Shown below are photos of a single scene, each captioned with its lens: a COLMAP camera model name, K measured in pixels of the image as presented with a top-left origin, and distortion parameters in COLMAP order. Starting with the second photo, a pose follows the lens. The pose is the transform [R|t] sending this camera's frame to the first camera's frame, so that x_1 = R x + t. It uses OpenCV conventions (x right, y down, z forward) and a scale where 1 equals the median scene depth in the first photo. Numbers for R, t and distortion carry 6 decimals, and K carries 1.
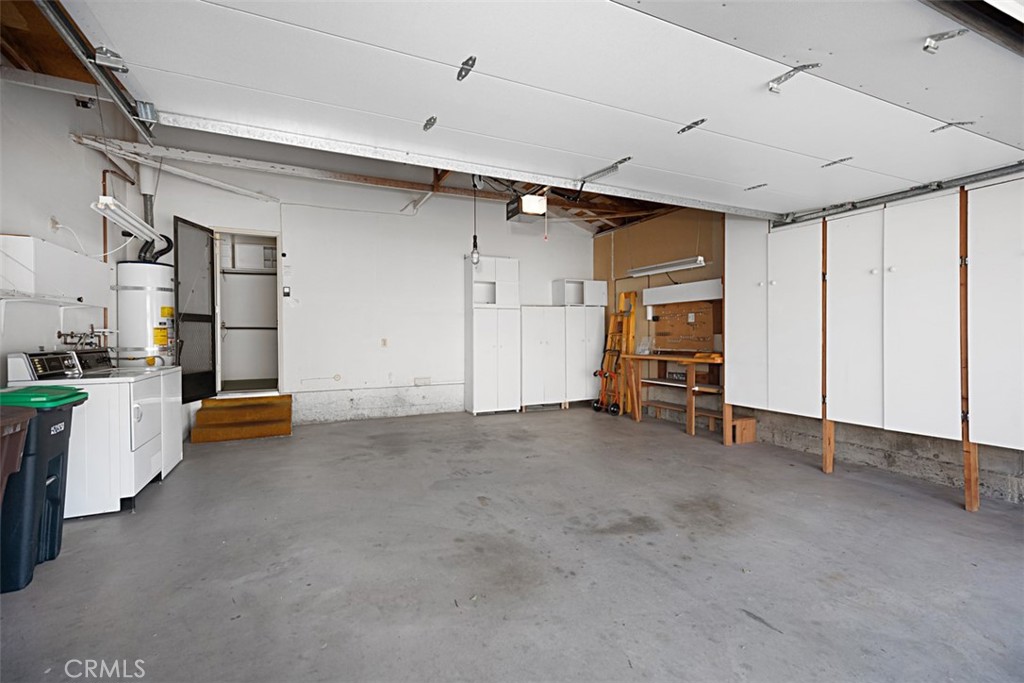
lens RADIAL K [[463.1, 0, 510.7], [0, 463.1, 339.2], [0, 0, 1]] dist [0.007967, -0.000057]
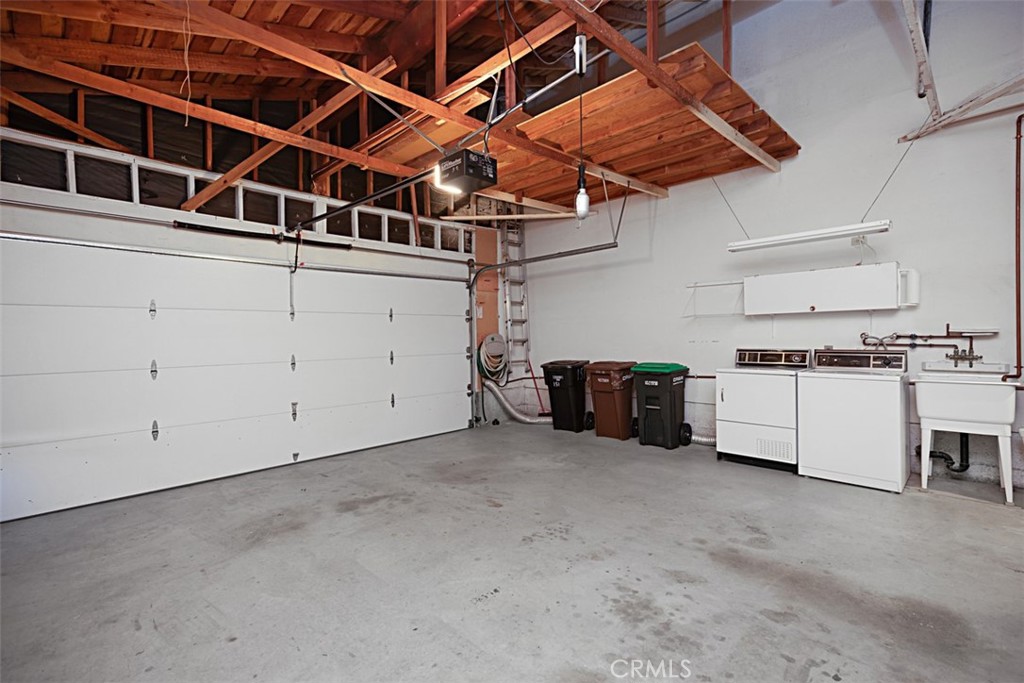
lens RADIAL K [[463.1, 0, 512.0], [0, 463.1, 339.0], [0, 0, 1]] dist [0.007967, -0.000057]
pose [[-0.940016, 0.021823, -0.340431, 0.285073], [0.017439, 0.999721, 0.015933, -0.047089], [0.340684, 0.009041, -0.940134, 2.246456]]
